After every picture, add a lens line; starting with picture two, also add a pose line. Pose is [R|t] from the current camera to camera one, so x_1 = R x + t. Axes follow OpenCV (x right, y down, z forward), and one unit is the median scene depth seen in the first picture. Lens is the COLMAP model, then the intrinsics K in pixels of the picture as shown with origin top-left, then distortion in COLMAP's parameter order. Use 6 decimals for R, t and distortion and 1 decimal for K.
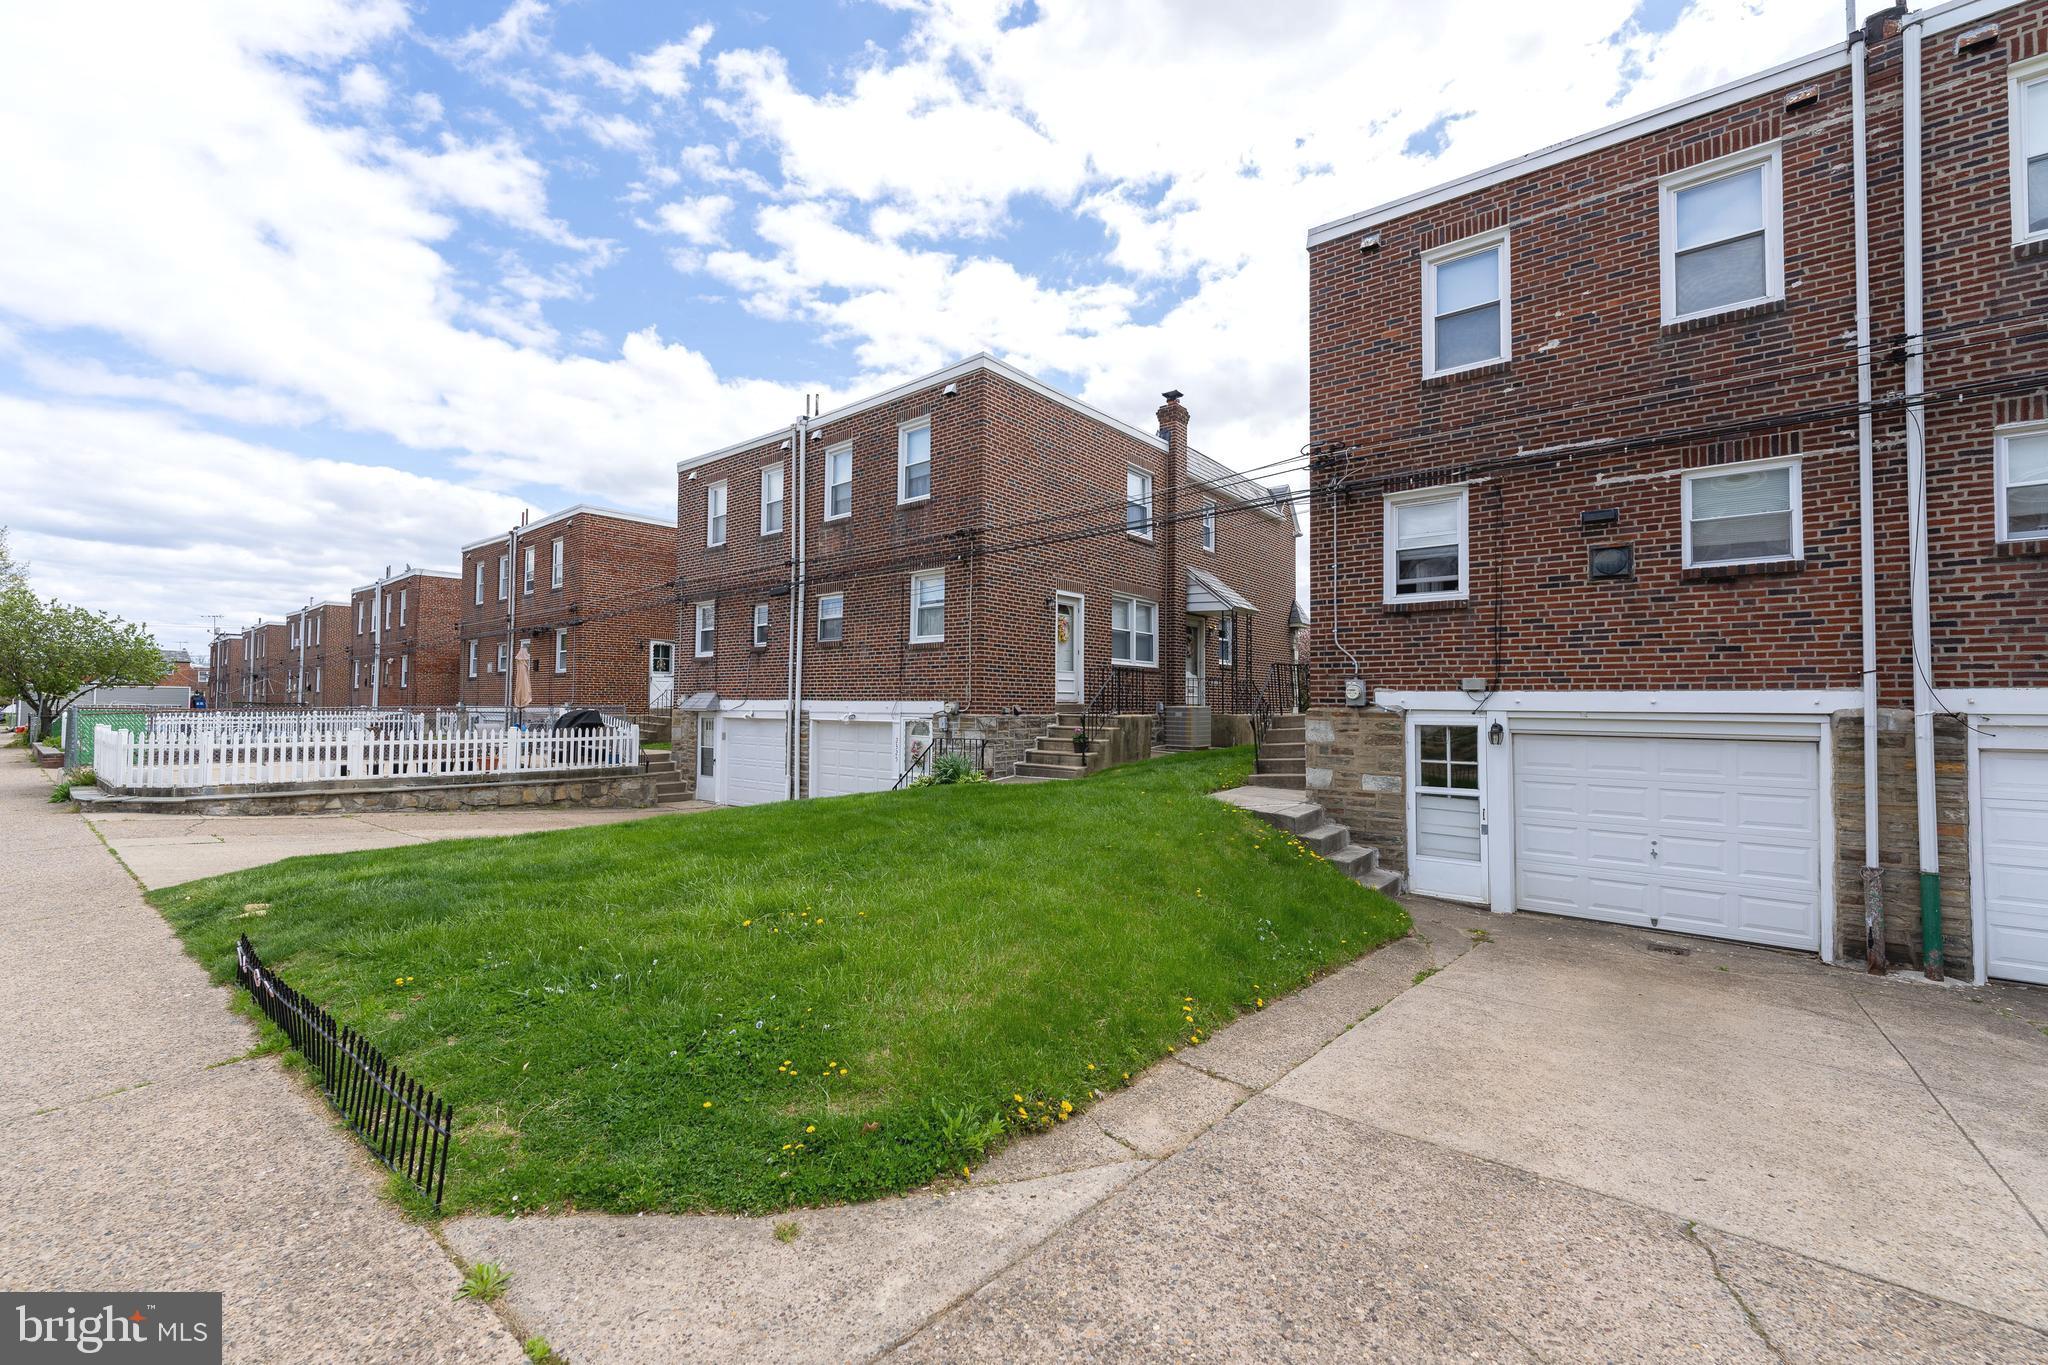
lens RADIAL K [[829.1, 0, 1026.5], [0, 829.1, 682.5], [0, 0, 1]] dist [0.000815, -0.000125]
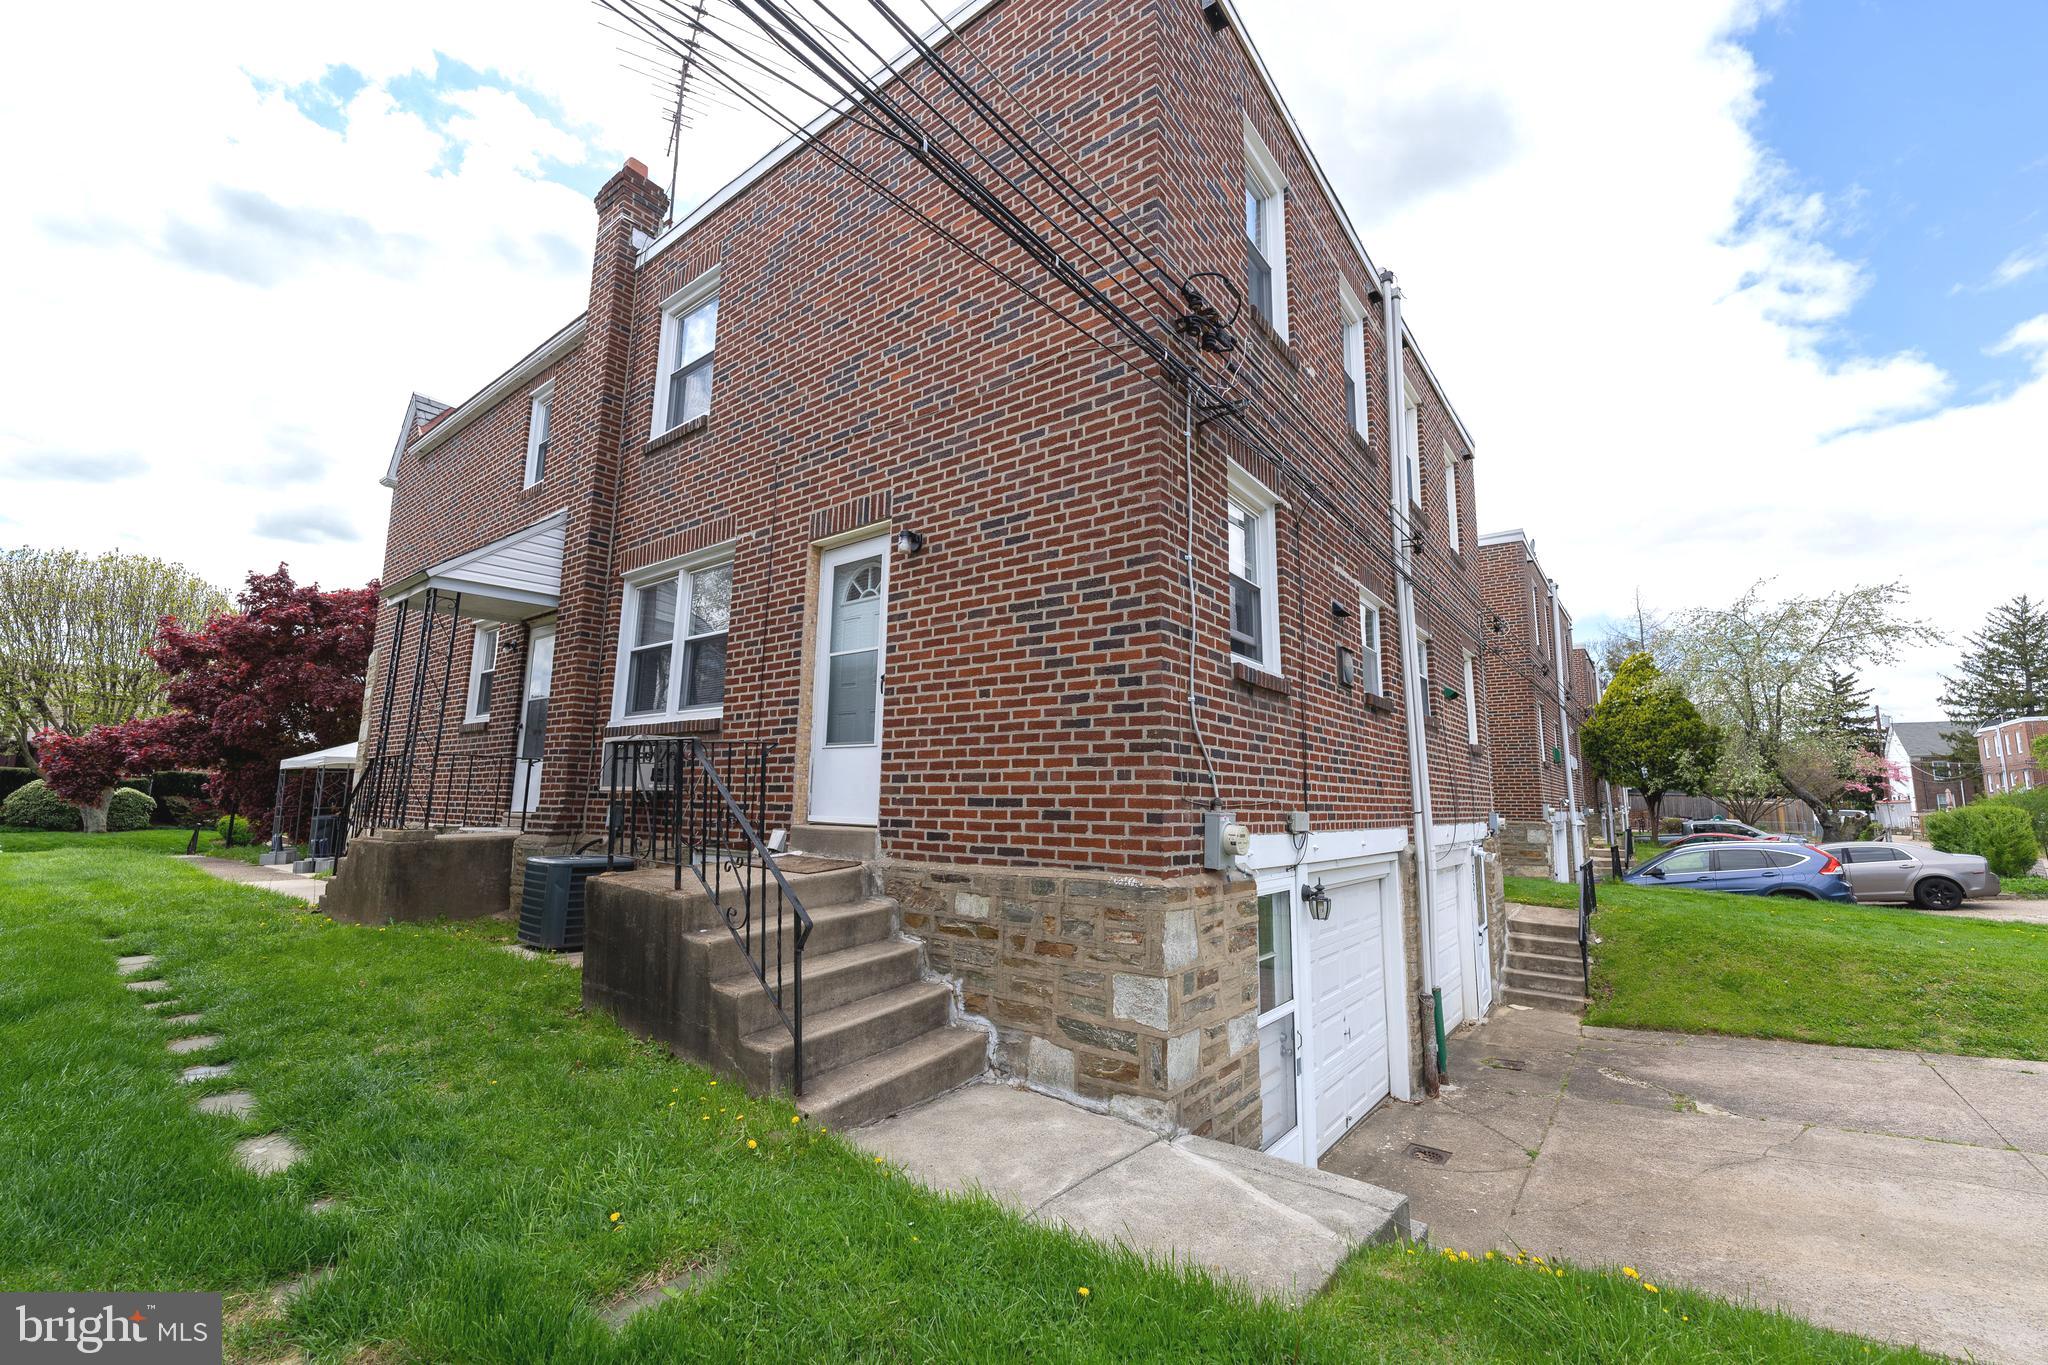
lens RADIAL K [[829.1, 0, 1026.5], [0, 829.1, 682.5], [0, 0, 1]] dist [0.000815, -0.000125]
pose [[-0.037011, 0.134809, 0.990180, -0.078802], [-0.047619, 0.989495, -0.136496, -0.007461], [-0.998180, -0.052203, -0.030203, 1.334830]]
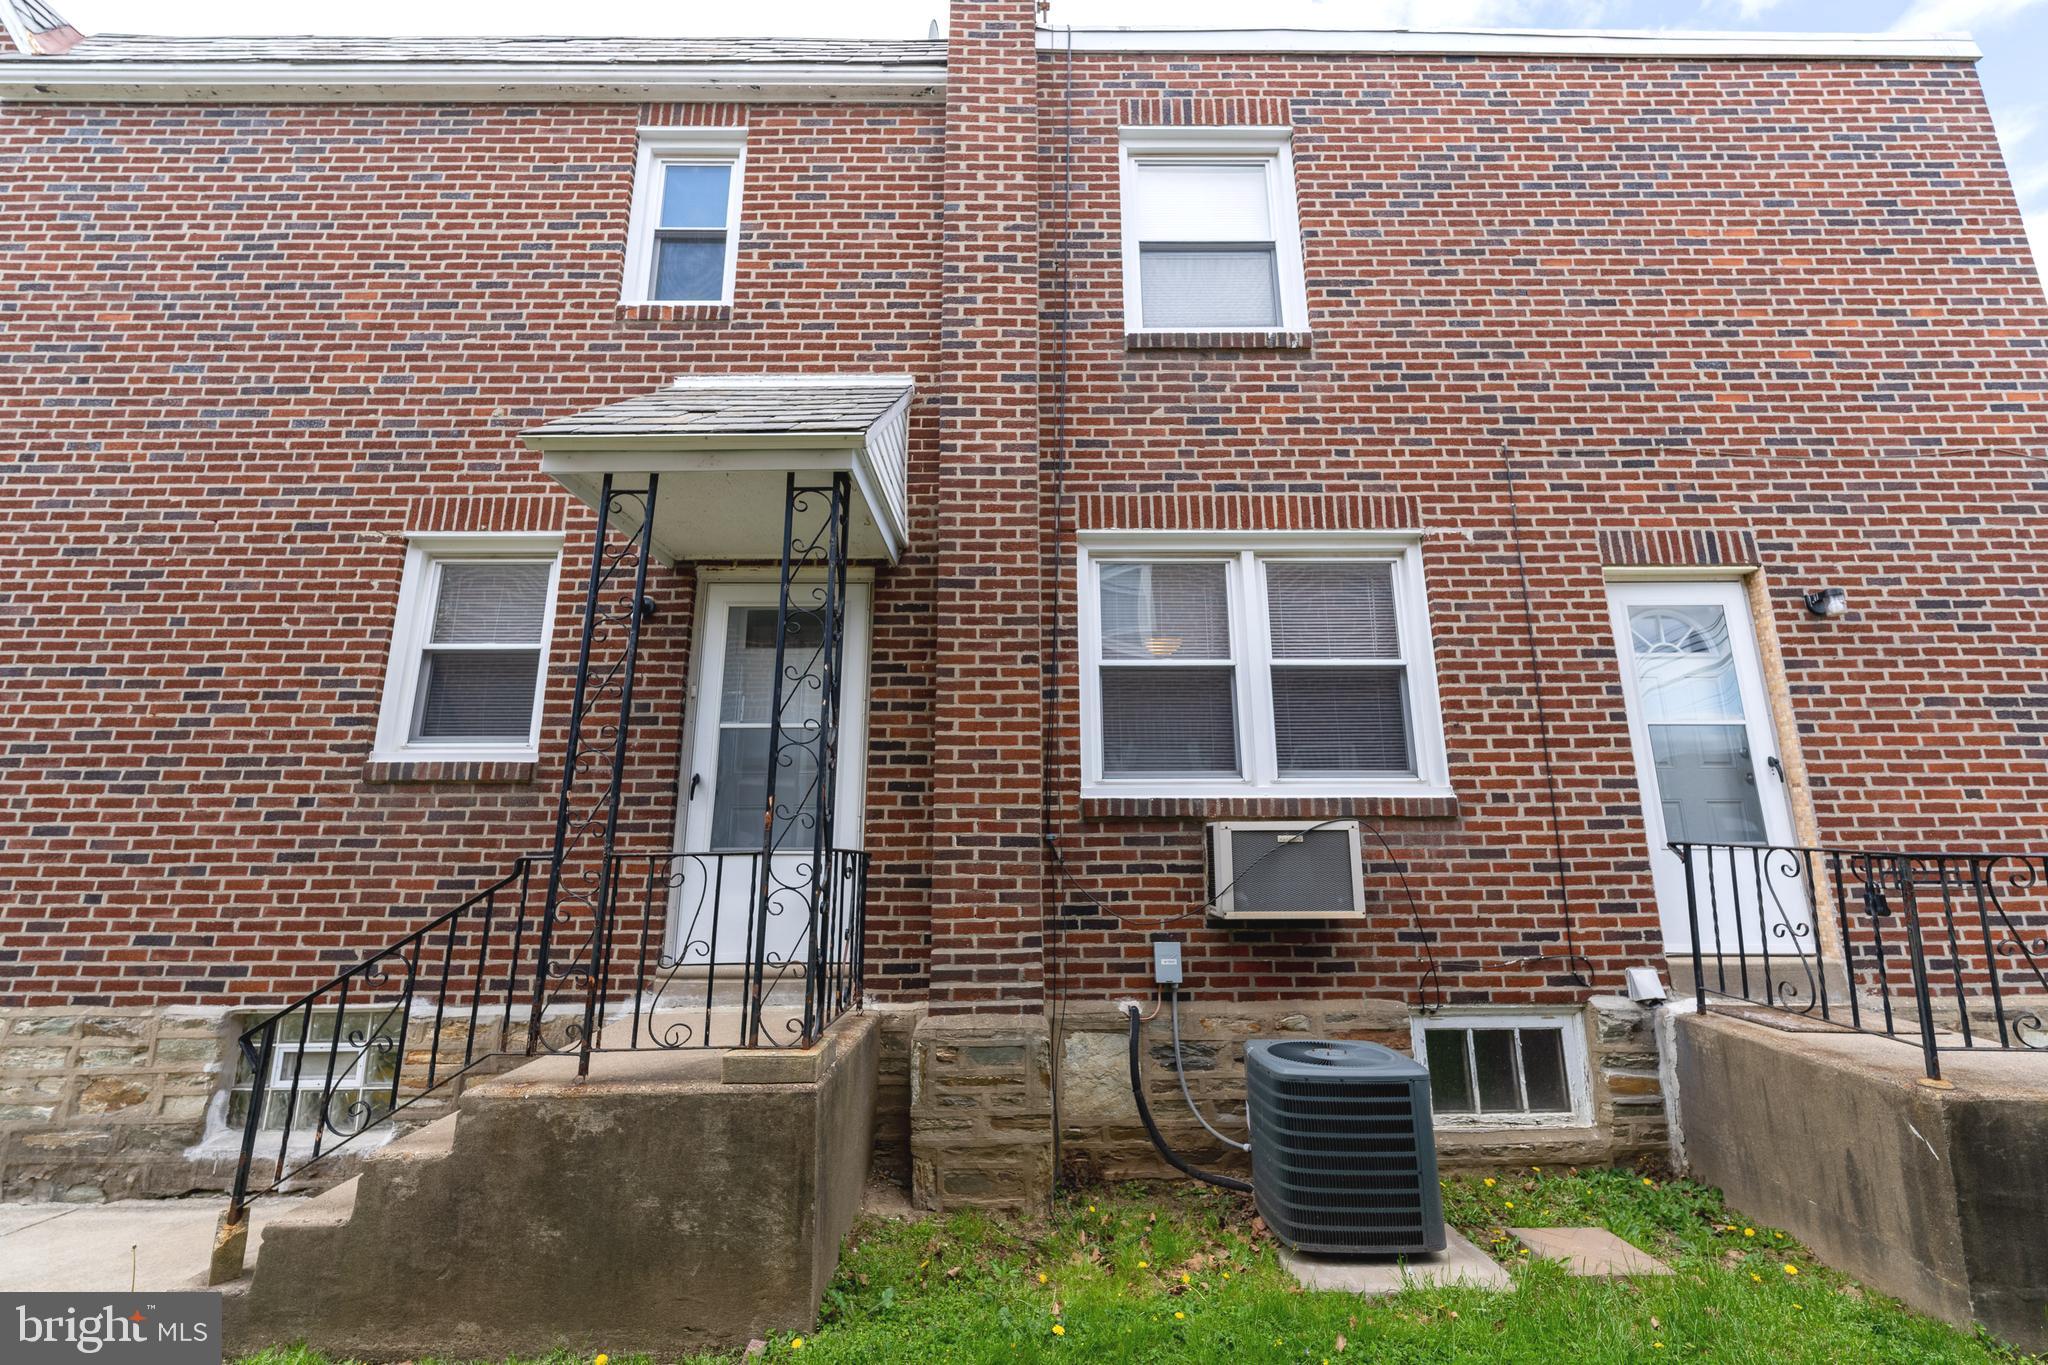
lens RADIAL K [[829.1, 0, 1026.5], [0, 829.1, 682.5], [0, 0, 1]] dist [0.000815, -0.000125]
pose [[-0.650395, 0.157501, 0.743088, 1.404875], [-0.024847, 0.973332, -0.228050, -0.022918], [-0.759189, -0.166786, -0.629137, 3.404223]]
